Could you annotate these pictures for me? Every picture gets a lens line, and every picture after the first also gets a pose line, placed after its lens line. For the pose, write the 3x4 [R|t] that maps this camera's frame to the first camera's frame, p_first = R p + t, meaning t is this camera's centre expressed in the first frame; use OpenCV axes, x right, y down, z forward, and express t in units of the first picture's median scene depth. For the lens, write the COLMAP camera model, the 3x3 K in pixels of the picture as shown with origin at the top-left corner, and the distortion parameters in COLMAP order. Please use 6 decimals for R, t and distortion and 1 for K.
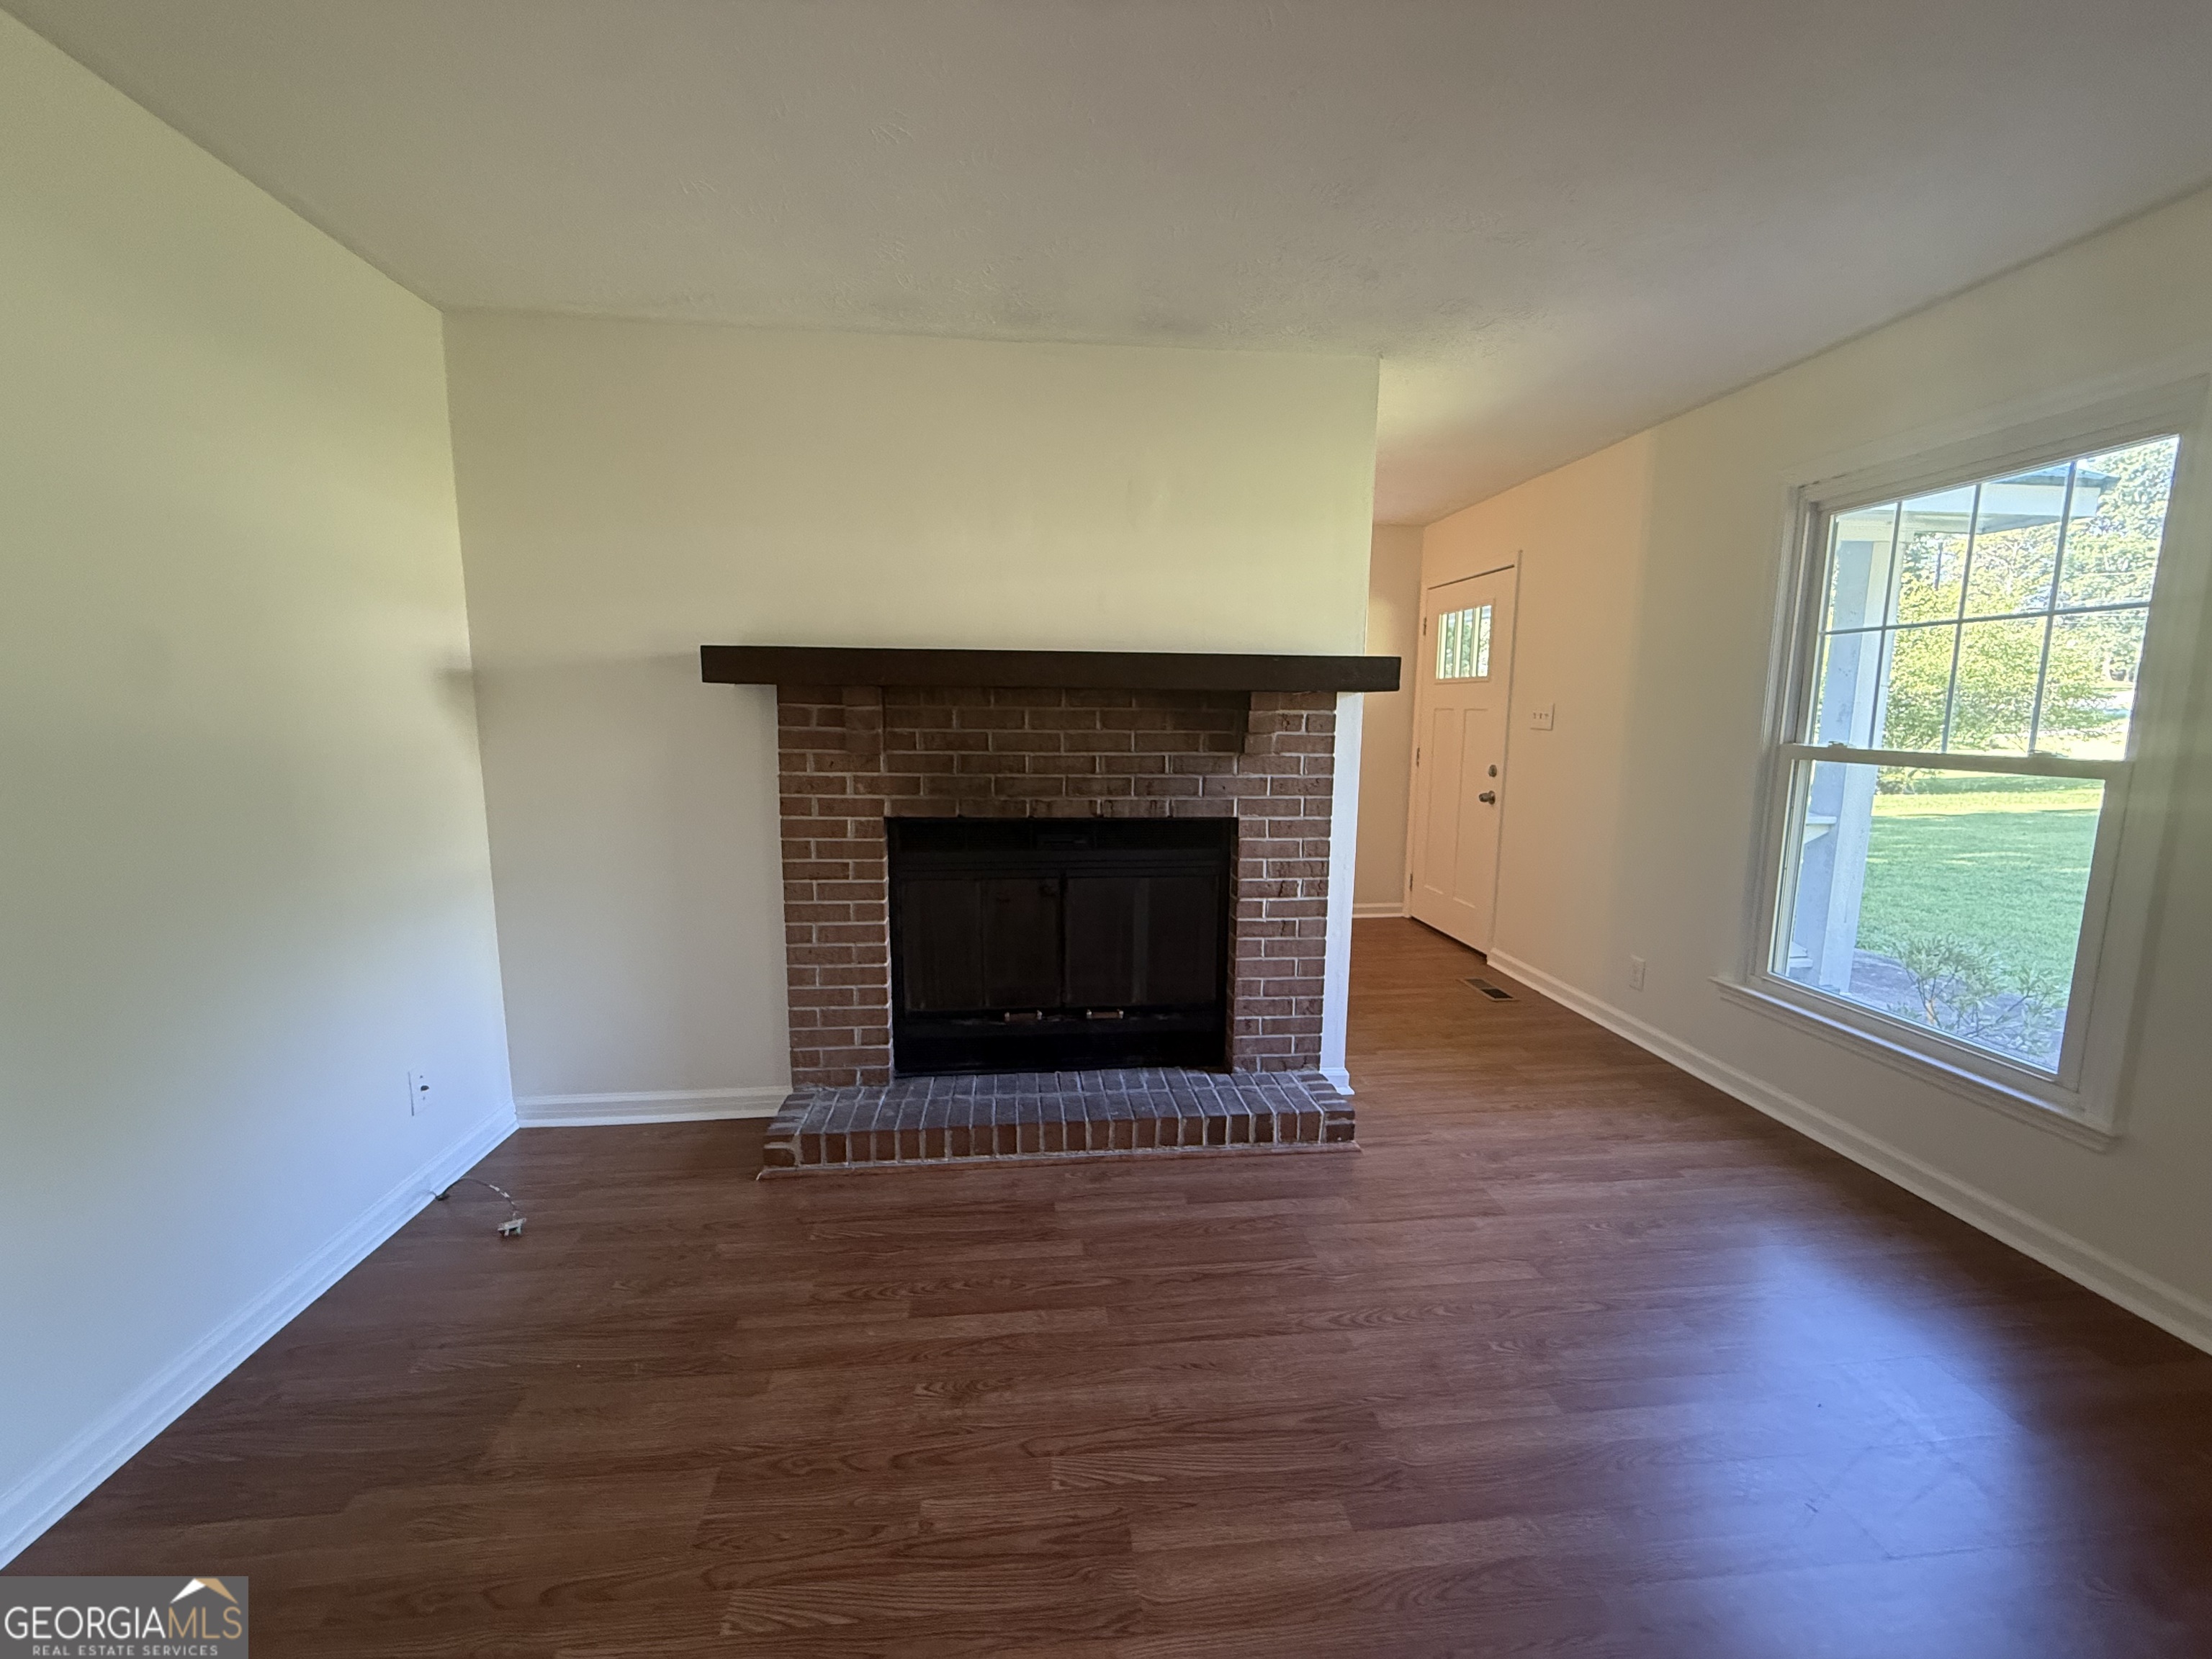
lens RADIAL K [[881.8, 0, 1098.8], [0, 881.8, 830.5], [0, 0, 1]] dist [-0.001475, 0.000322]
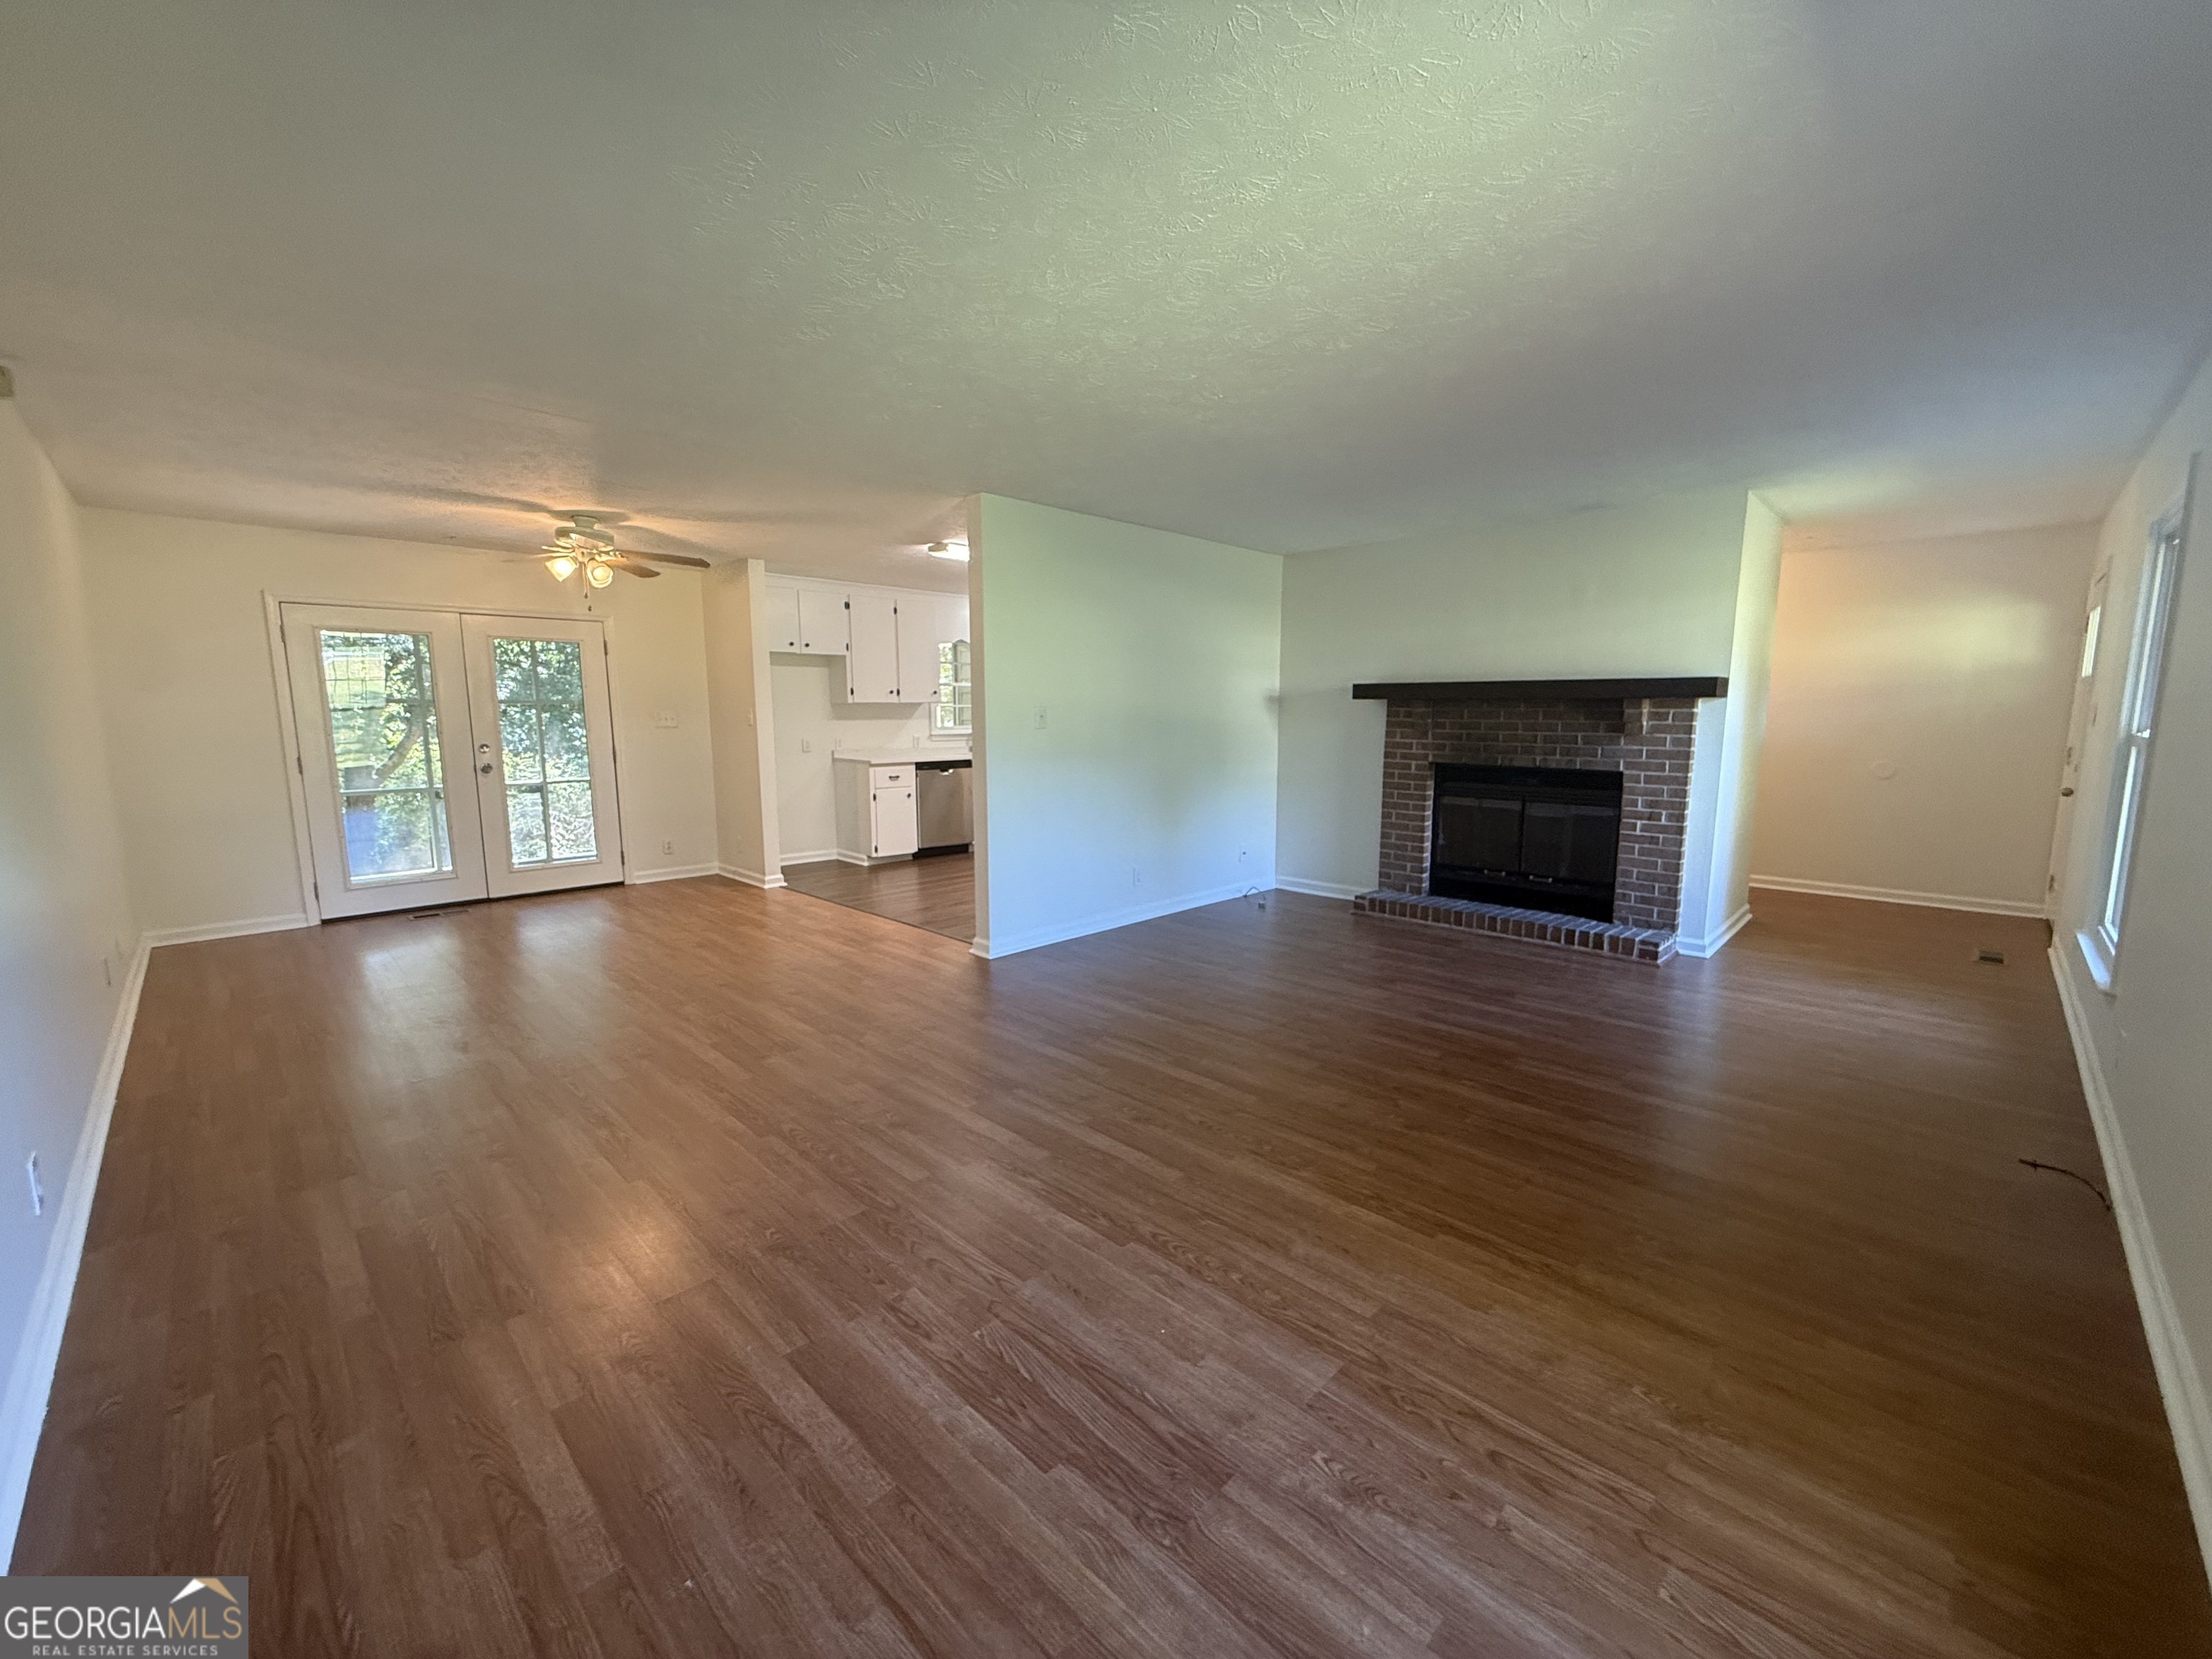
lens RADIAL K [[881.8, 0, 1098.8], [0, 881.8, 830.5], [0, 0, 1]] dist [-0.001475, 0.000322]
pose [[0.630022, 0.097476, -0.770435, 0.870300], [-0.102961, 0.993818, 0.041542, 0.137071], [0.769721, 0.053152, 0.636163, -0.900414]]
